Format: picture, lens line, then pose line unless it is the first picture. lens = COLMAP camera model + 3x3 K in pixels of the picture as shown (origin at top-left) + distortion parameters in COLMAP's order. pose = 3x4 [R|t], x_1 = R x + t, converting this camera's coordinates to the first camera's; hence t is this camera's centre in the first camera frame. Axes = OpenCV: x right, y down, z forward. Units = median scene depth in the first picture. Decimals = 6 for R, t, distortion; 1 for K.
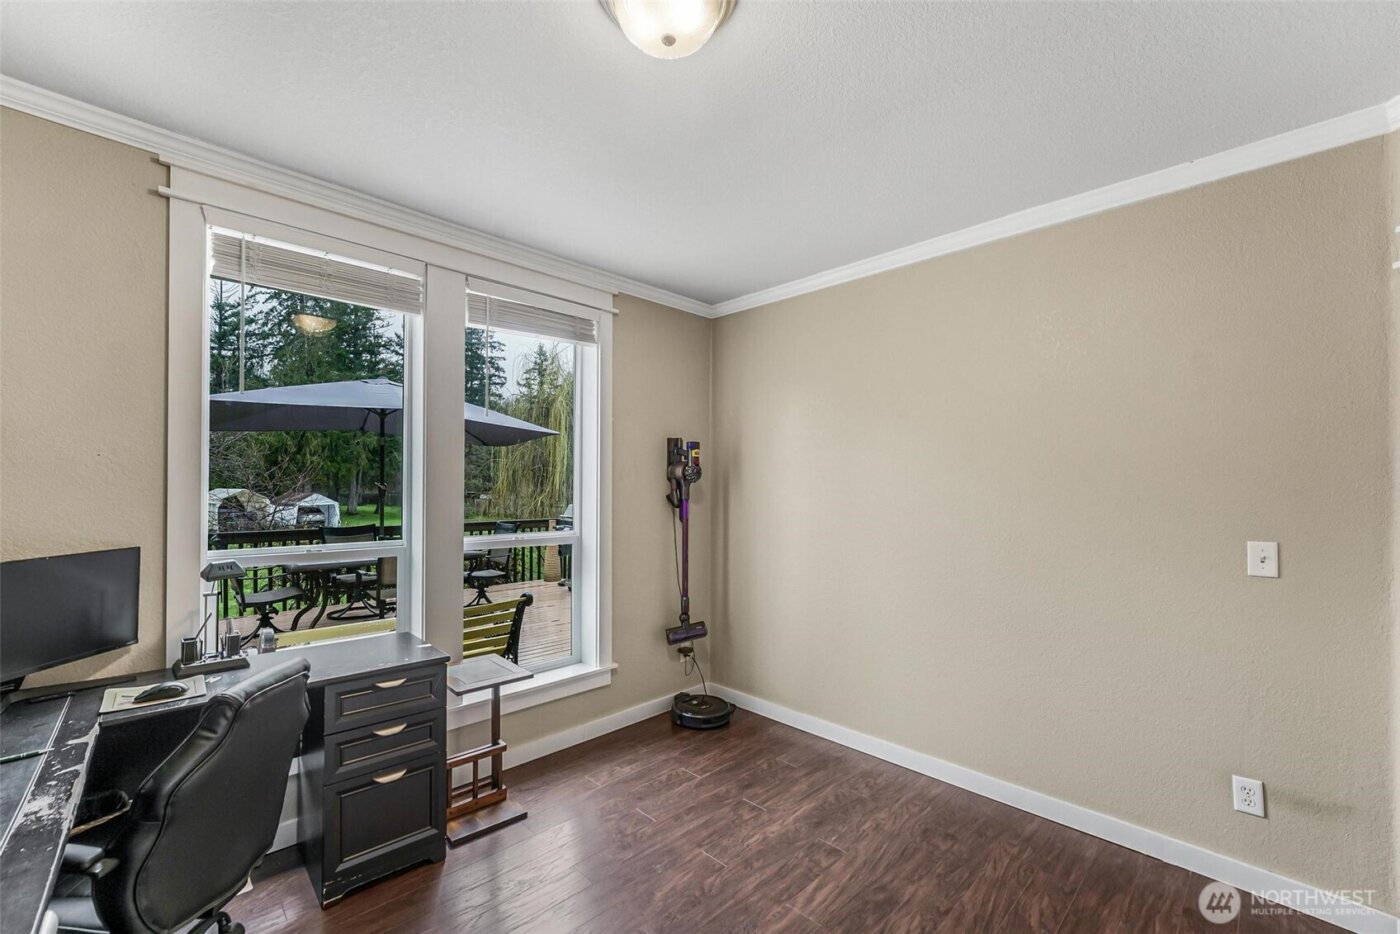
lens RADIAL K [[562.6, 0, 702.2], [0, 562.6, 476.6], [0, 0, 1]] dist [0.002391, 0.000562]
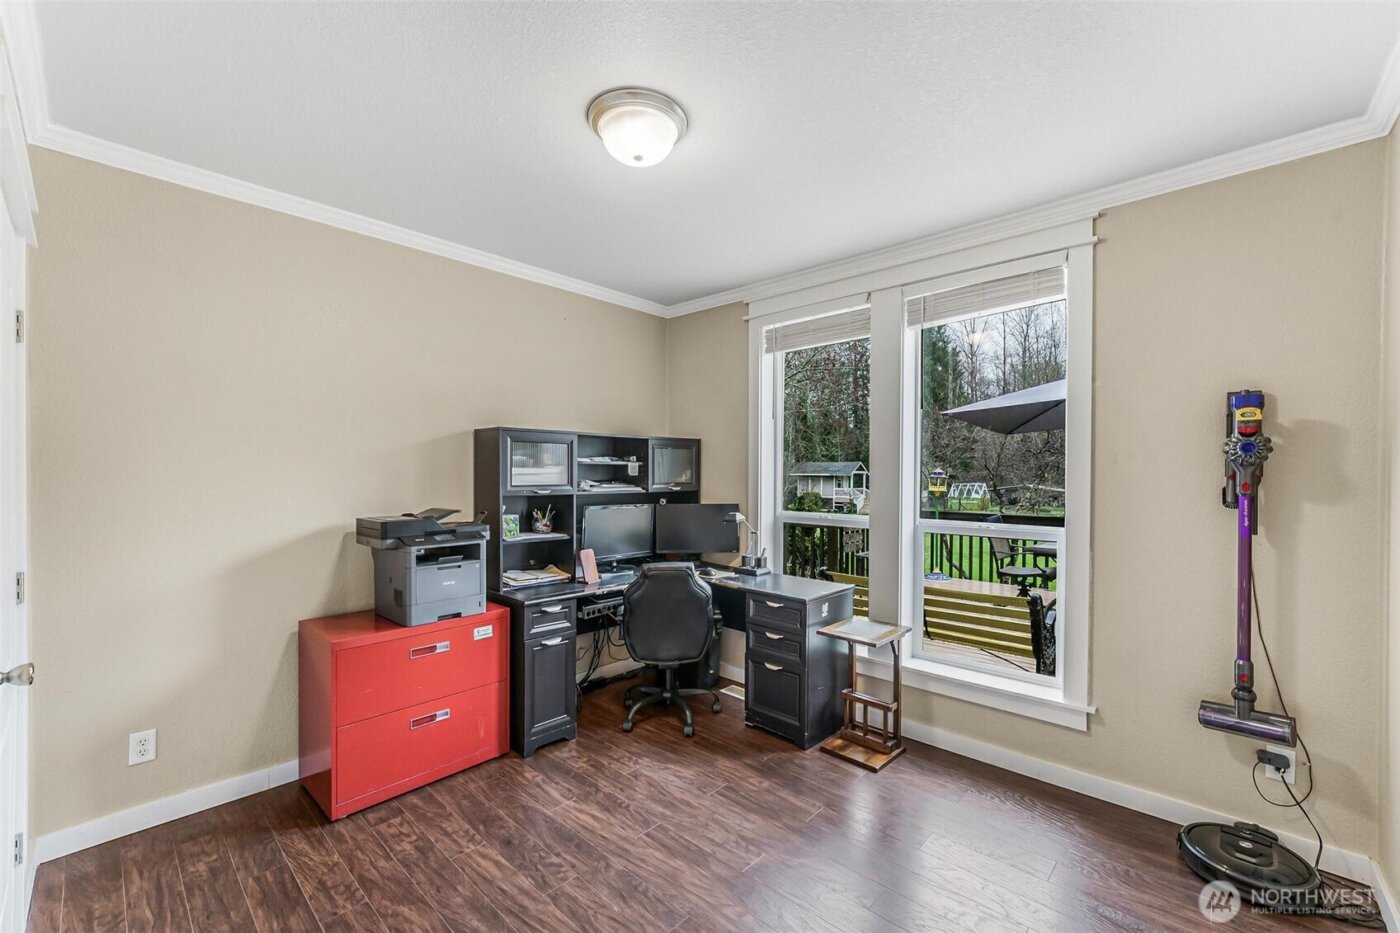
lens RADIAL K [[562.6, 0, 704.1], [0, 562.6, 468.3], [0, 0, 1]] dist [0.002391, 0.000562]
pose [[0.074839, -0.015404, -0.997077, 0.633594], [0.014295, 0.999795, -0.014373, 0.017756], [0.997093, -0.013177, 0.075044, 0.486199]]
